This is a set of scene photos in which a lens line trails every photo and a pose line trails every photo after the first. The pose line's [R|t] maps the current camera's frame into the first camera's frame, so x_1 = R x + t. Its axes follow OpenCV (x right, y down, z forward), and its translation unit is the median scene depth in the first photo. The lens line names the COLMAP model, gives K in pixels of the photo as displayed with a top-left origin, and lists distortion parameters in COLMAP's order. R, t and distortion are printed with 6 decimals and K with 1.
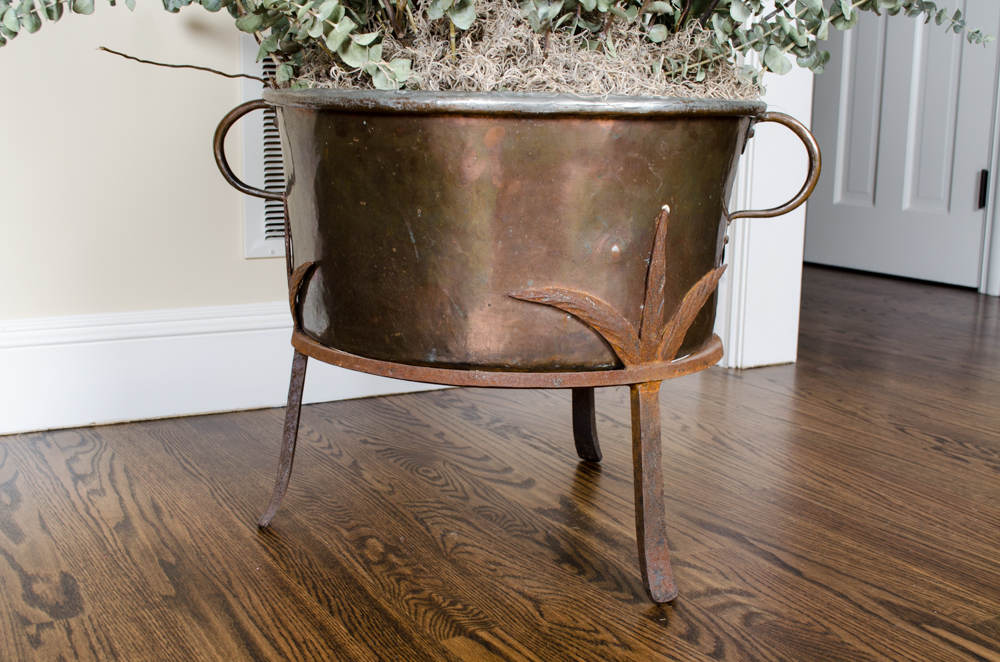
lens RADIAL K [[1167.6, 0, 481.2], [0, 1167.6, 333.8], [0, 0, 1]] dist [-0.061028, 0.000000]
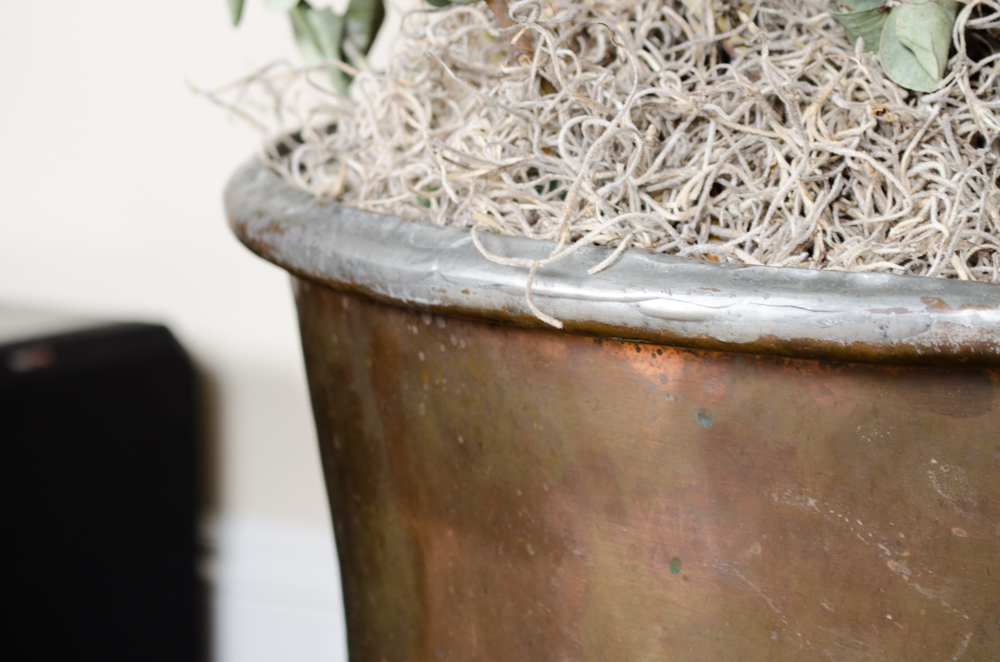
lens RADIAL K [[2813.1, 0, 499.8], [0, 2813.1, 331.3], [0, 0, 1]] dist [0.166056, 0.000000]
pose [[0.554362, 0.118796, -0.823754, 0.537554], [-0.144753, 0.988438, 0.045131, -0.194310], [0.819591, 0.094222, 0.565149, 0.588461]]
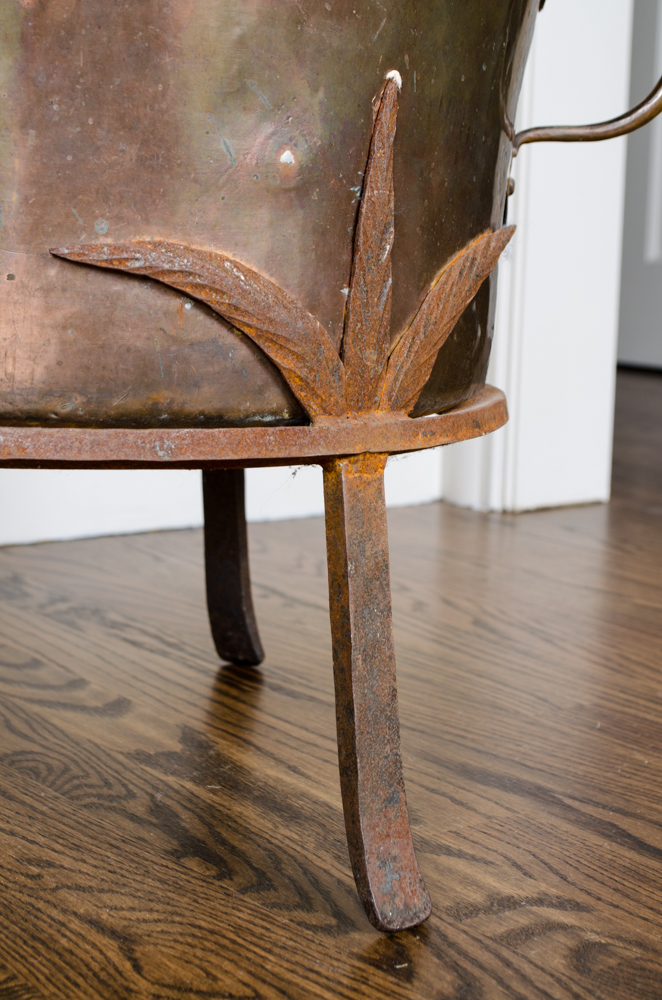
lens RADIAL K [[1872.3, 0, 334.3], [0, 1872.3, 487.5], [0, 0, 1]] dist [0.019448, 0.000000]
pose [[0.989754, -0.011293, 0.142337, 0.025713], [0.014312, 0.999693, -0.020205, 0.069724], [-0.142065, 0.022035, 0.989612, 0.259463]]
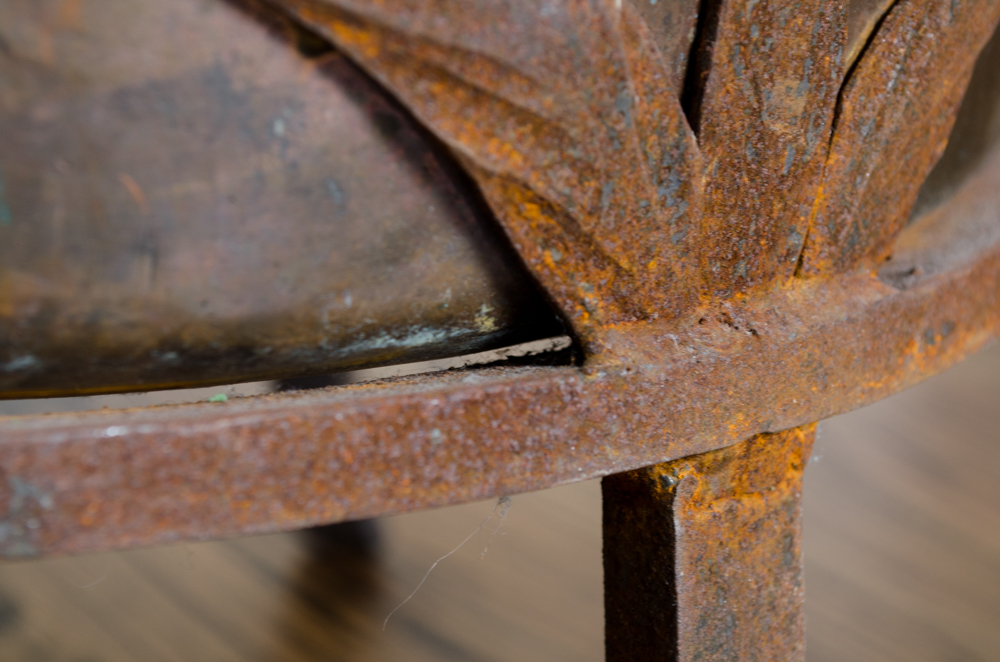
lens RADIAL K [[2181.6, 0, 501.2], [0, 2181.6, 330.4], [0, 0, 1]] dist [0.042771, 0.000000]
pose [[0.987698, -0.016031, 0.155551, 0.077046], [-0.005114, 0.990888, 0.134590, -0.005502], [-0.156291, -0.133729, 0.978616, 0.760599]]
